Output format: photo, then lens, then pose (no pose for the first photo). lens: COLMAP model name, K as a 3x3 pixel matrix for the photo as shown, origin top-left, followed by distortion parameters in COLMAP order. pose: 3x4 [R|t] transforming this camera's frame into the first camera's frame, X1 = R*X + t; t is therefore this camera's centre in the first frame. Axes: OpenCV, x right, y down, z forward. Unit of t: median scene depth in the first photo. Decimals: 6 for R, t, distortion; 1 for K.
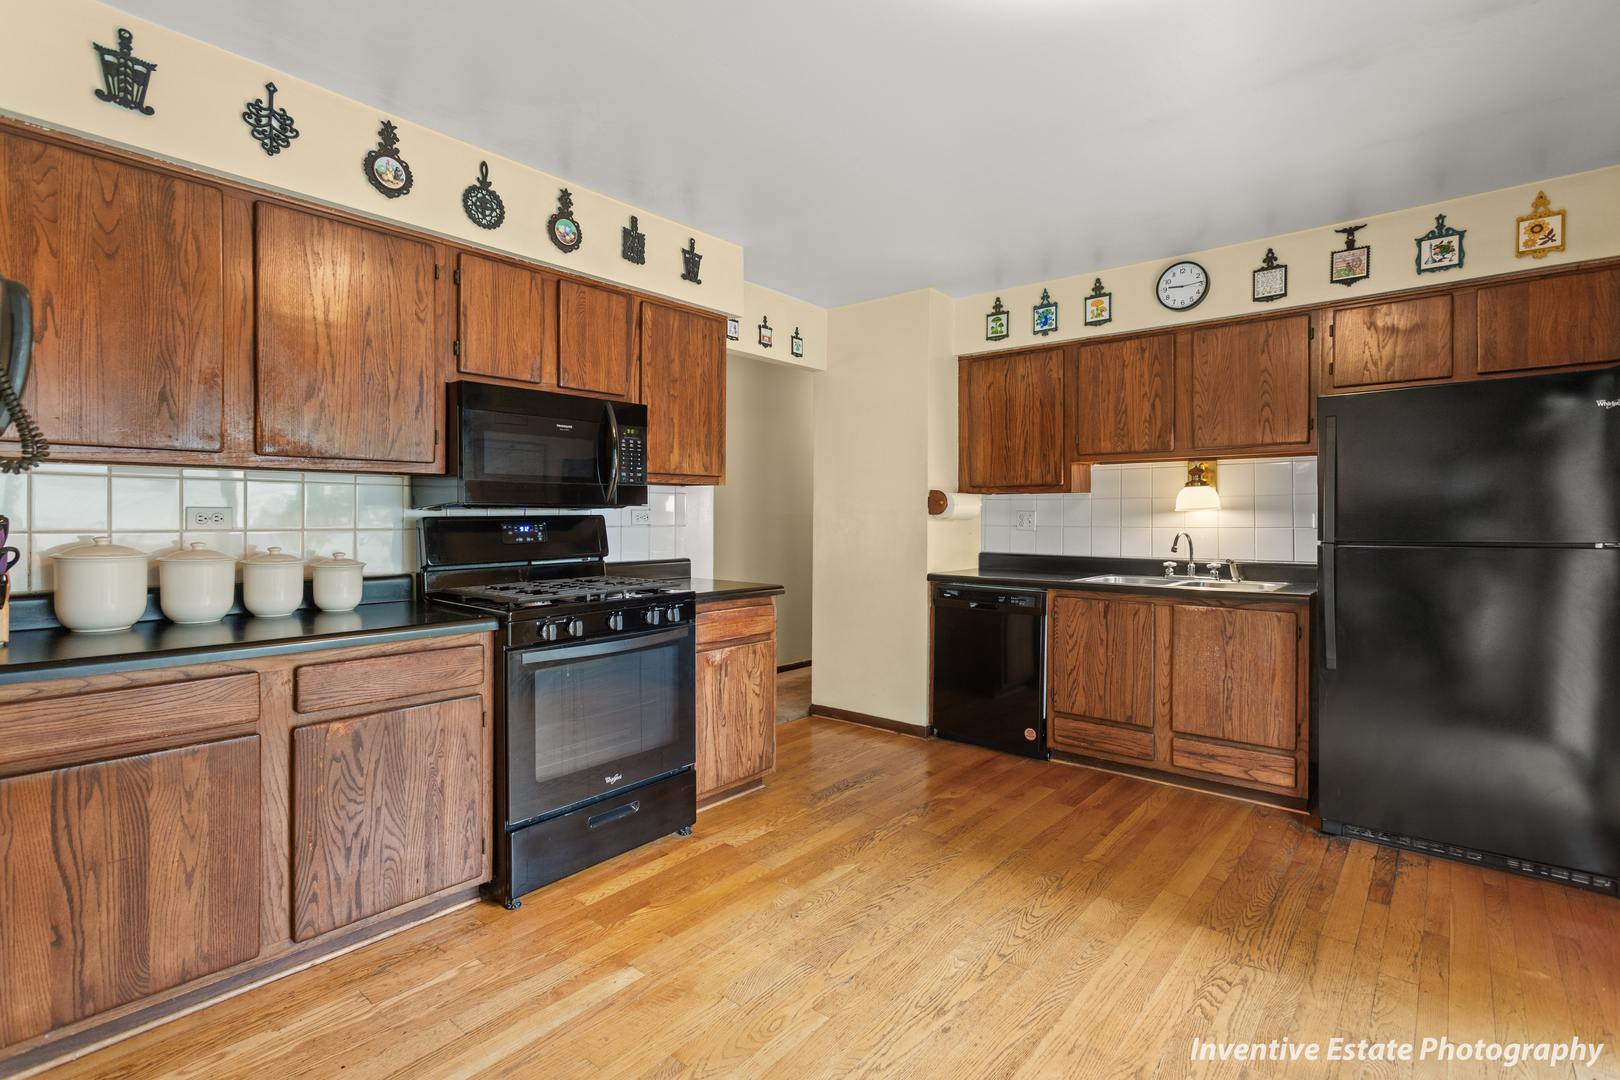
lens RADIAL K [[777.6, 0, 802.4], [0, 777.6, 526.2], [0, 0, 1]] dist [0.003942, 0.000951]
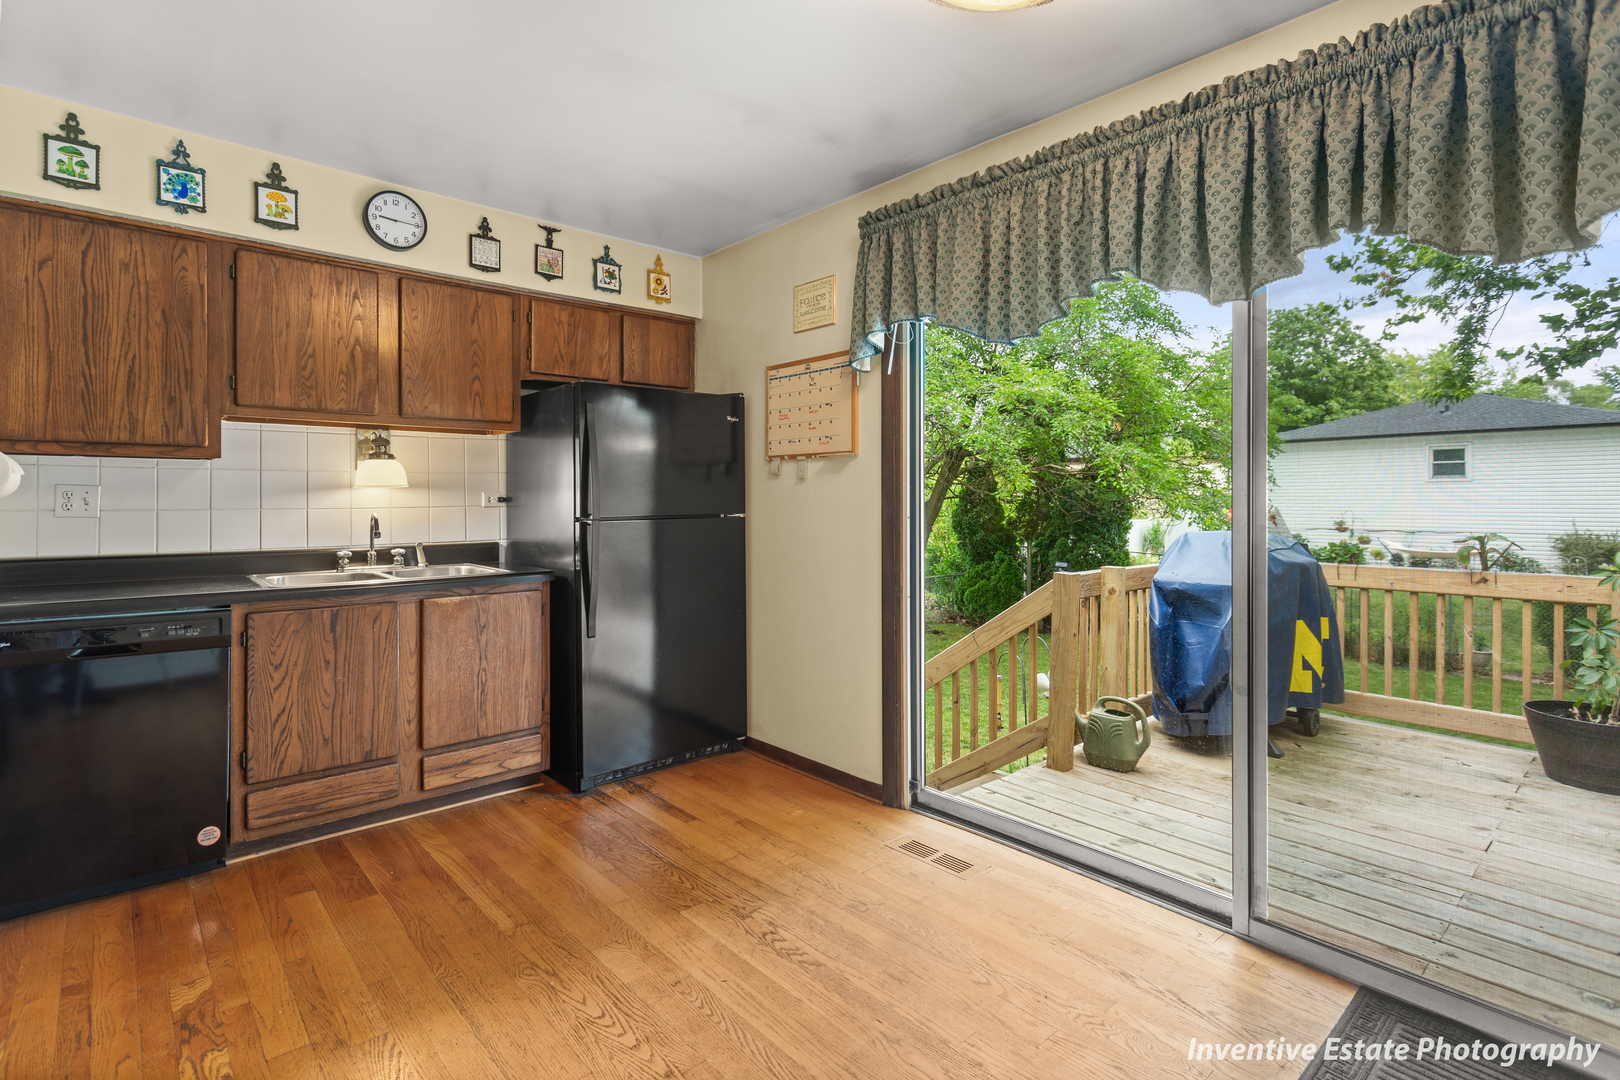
lens RADIAL K [[777.6, 0, 803.2], [0, 777.6, 500.6], [0, 0, 1]] dist [0.003942, 0.000951]
pose [[0.155062, -0.003387, 0.987899, -0.276860], [0.011051, 0.999938, 0.001694, -0.002860], [-0.987843, 0.010654, 0.155090, 0.442271]]
